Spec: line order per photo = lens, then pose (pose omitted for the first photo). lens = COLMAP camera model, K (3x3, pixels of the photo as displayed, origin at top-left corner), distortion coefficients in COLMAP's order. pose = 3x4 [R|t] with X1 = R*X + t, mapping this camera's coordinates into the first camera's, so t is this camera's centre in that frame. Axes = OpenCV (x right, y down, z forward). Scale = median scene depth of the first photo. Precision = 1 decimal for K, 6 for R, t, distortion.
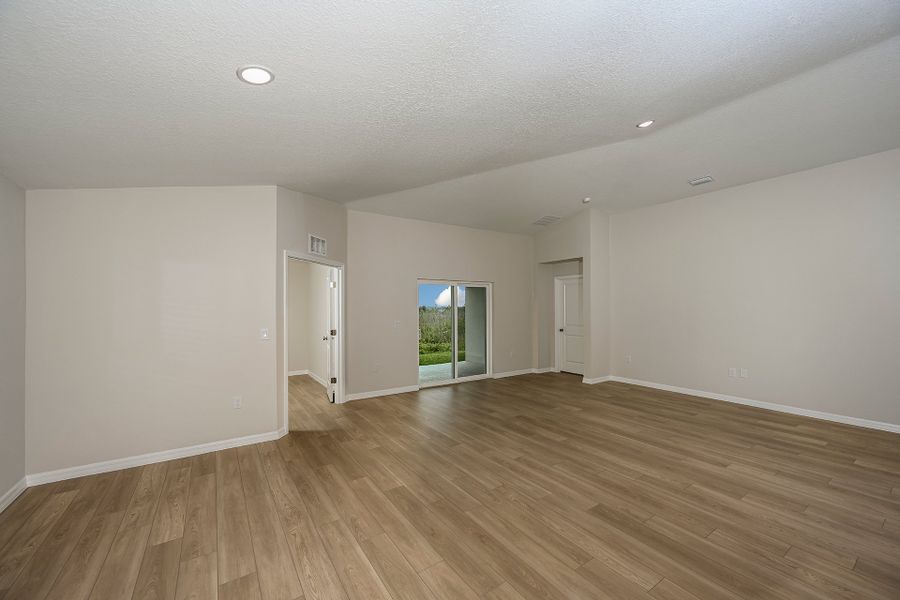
lens RADIAL K [[356.4, 0, 450.2], [0, 356.4, 305.8], [0, 0, 1]] dist [-0.002486, -0.000027]
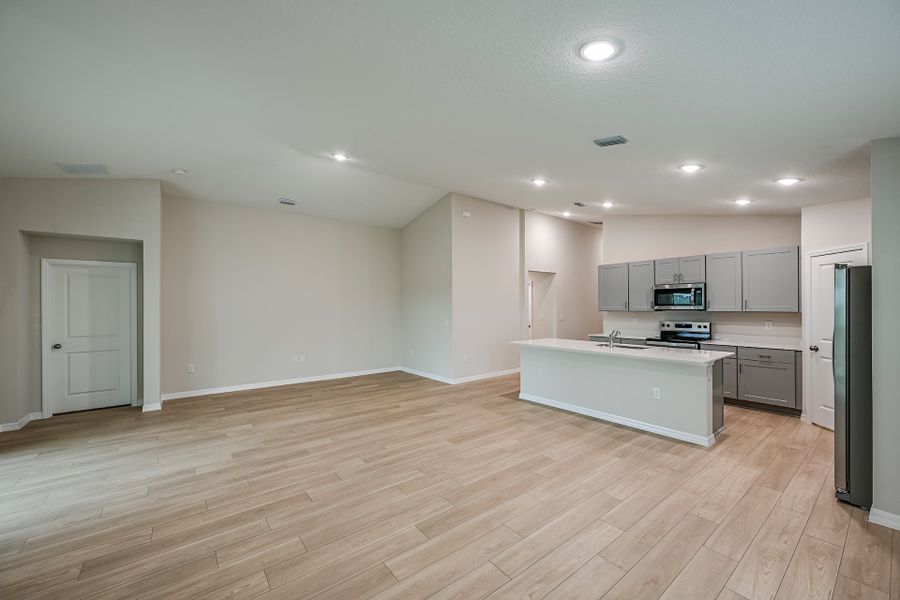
lens RADIAL K [[356.4, 0, 457.8], [0, 356.4, 304.5], [0, 0, 1]] dist [-0.002486, -0.000027]
pose [[-0.089253, 0.009522, 0.995963, -0.898223], [-0.000503, 0.999954, -0.009605, 0.003314], [-0.996009, -0.001359, -0.089244, 0.909458]]
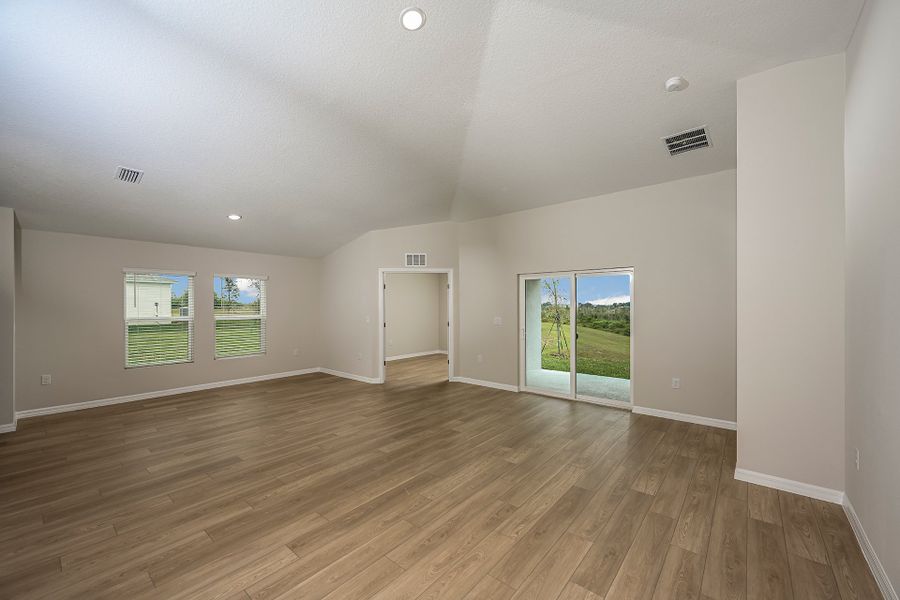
lens RADIAL K [[356.4, 0, 448.4], [0, 356.4, 301.2], [0, 0, 1]] dist [-0.002486, -0.000027]
pose [[0.274426, -0.002837, -0.961604, 1.534734], [0.002637, 0.999994, -0.002198, -0.002394], [0.961605, -0.001933, 0.274431, 1.134233]]
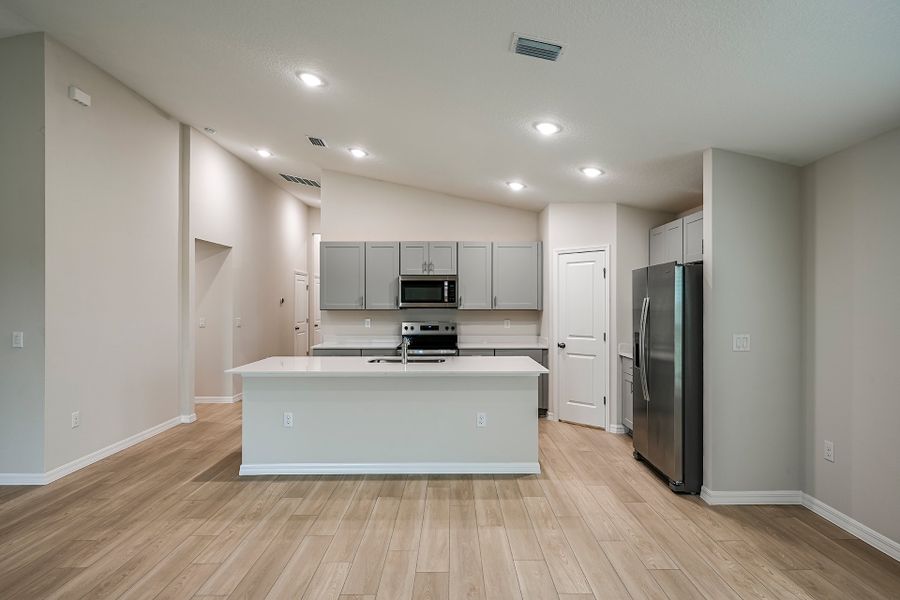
lens RADIAL K [[479.6, 0, 456.5], [0, 479.6, 303.7], [0, 0, 1]] dist [-0.003063, -0.001001]
pose [[-0.838457, 0.004155, 0.544952, -0.307929], [0.001132, 0.999982, -0.005882, 0.007452], [-0.544966, -0.004315, -0.838447, 1.204054]]
